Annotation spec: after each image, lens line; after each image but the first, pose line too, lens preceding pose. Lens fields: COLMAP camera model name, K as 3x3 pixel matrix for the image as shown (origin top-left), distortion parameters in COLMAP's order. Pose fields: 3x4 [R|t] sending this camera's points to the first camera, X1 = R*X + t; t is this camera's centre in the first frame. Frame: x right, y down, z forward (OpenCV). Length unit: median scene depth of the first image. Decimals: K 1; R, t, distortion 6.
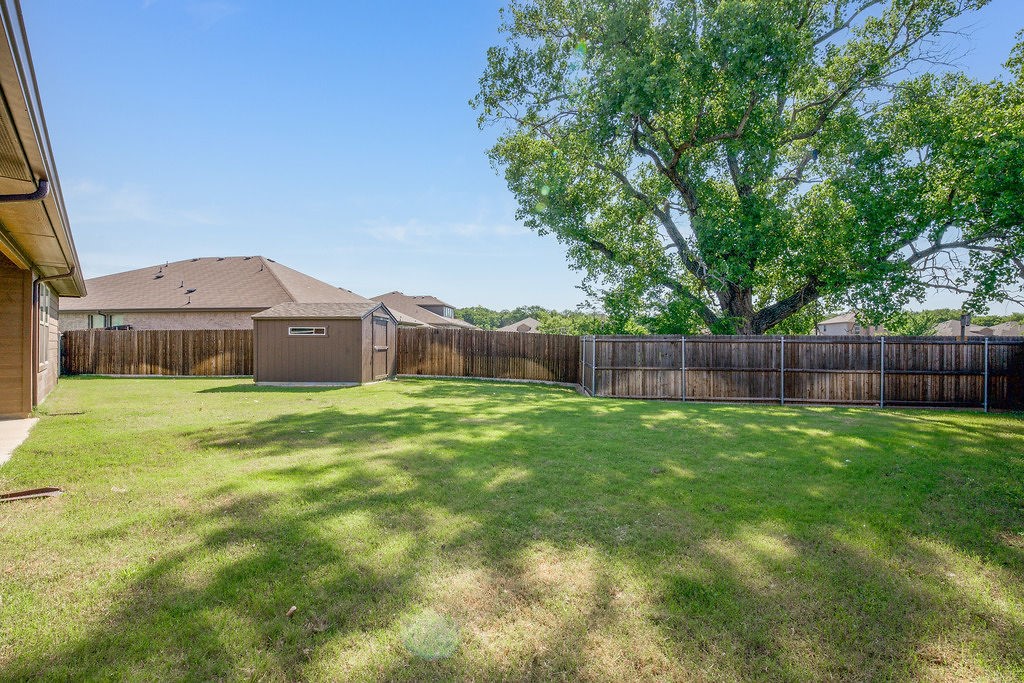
lens RADIAL K [[449.2, 0, 514.6], [0, 449.2, 342.5], [0, 0, 1]] dist [-0.004455, -0.007774]
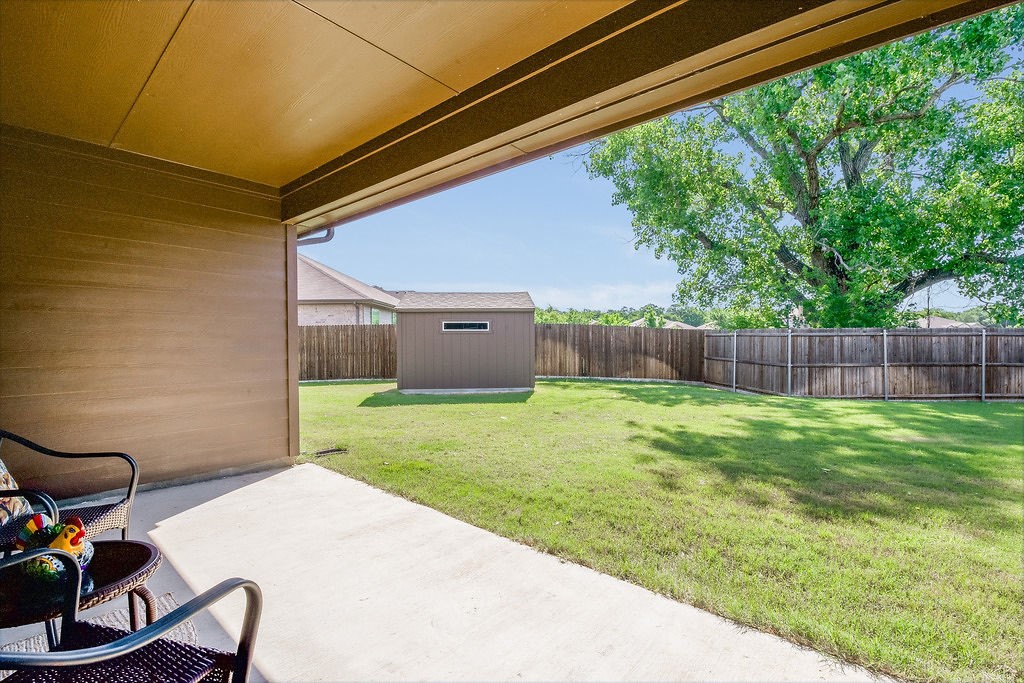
lens RADIAL K [[449.2, 0, 510.1], [0, 449.2, 343.1], [0, 0, 1]] dist [-0.004455, -0.007774]
pose [[0.993895, -0.009742, 0.109895, -0.480548], [0.008724, 0.999915, 0.009735, -0.001617], [-0.109981, -0.008717, 0.993895, 0.168310]]
